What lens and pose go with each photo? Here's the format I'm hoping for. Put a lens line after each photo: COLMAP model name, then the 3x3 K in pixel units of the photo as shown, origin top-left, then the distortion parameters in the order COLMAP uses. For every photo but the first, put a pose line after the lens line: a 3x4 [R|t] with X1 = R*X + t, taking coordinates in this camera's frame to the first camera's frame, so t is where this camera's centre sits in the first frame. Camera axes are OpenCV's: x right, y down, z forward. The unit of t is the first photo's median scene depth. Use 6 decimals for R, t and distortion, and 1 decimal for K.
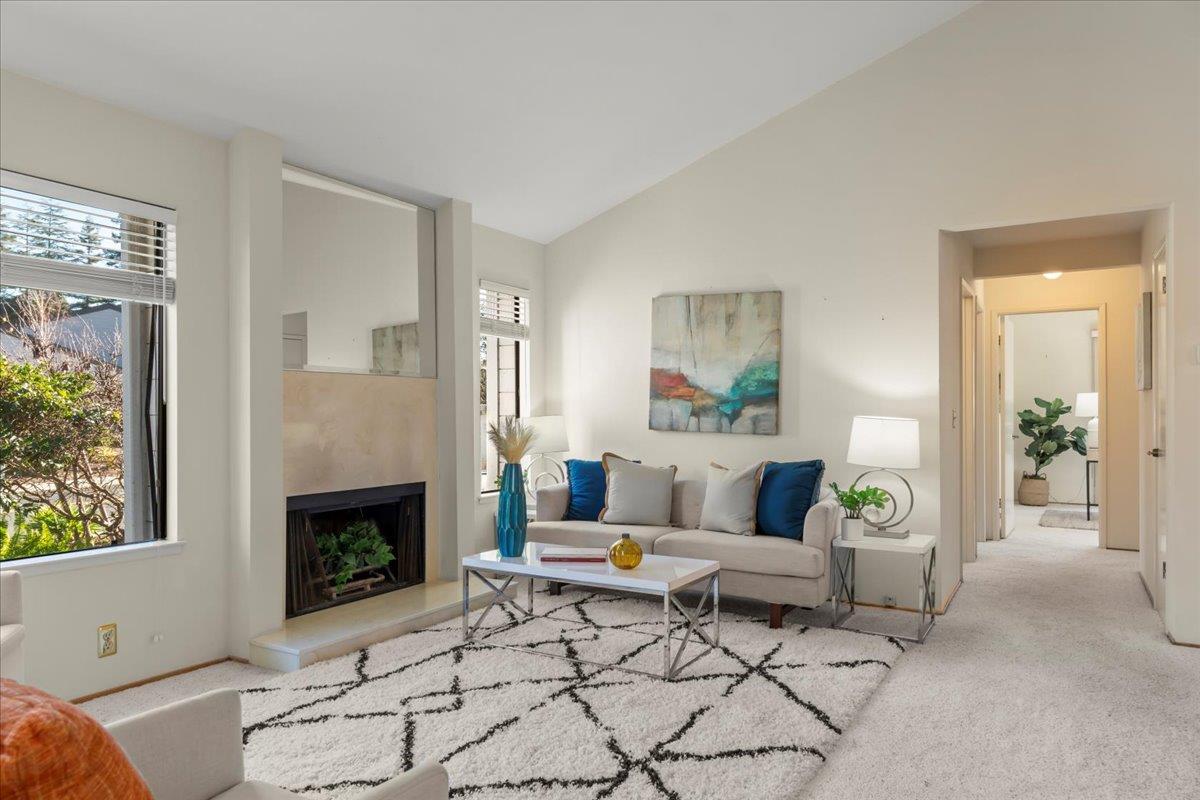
lens RADIAL K [[768.1, 0, 604.0], [0, 768.1, 408.4], [0, 0, 1]] dist [0.005575, 0.000967]
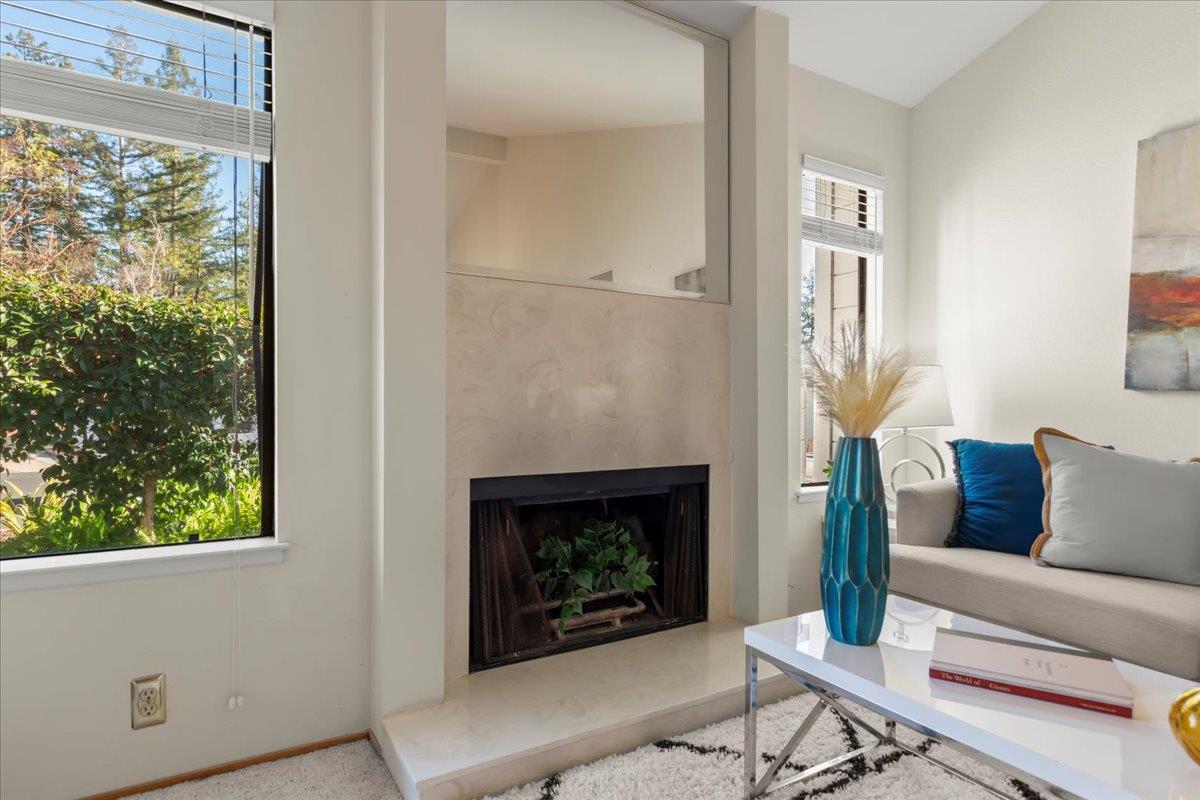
lens RADIAL K [[644.2, 0, 604.9], [0, 644.2, 405.8], [0, 0, 1]] dist [0.007583, 0.000267]
pose [[0.886609, 0.010968, -0.462390, -0.066004], [-0.006056, 0.999908, 0.012107, 0.043437], [0.462480, -0.007934, 0.886594, 0.521654]]
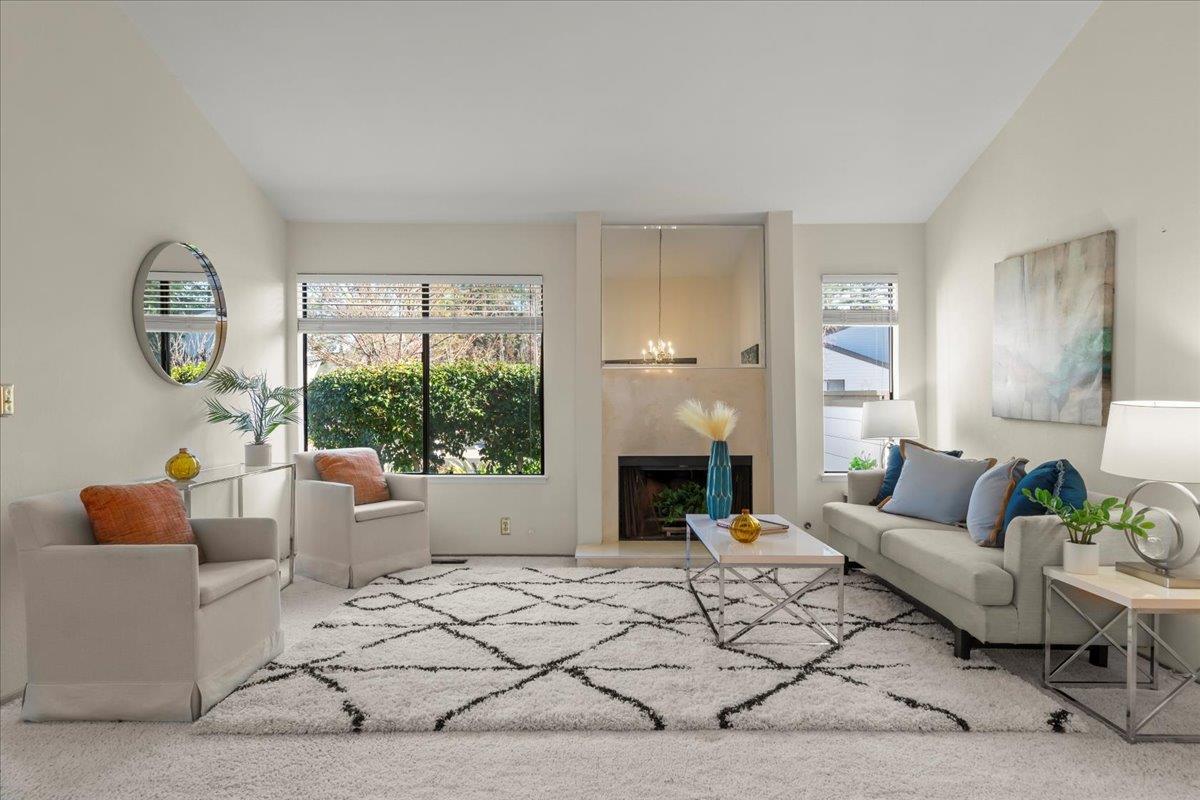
lens RADIAL K [[691.4, 0, 598.5], [0, 691.4, 407.1], [0, 0, 1]] dist [0.007712, 0.000199]
pose [[0.517384, 0.008267, -0.855713, 0.605882], [0.006246, 0.999890, 0.013437, 0.004164], [0.855730, -0.012297, 0.517276, 0.262297]]
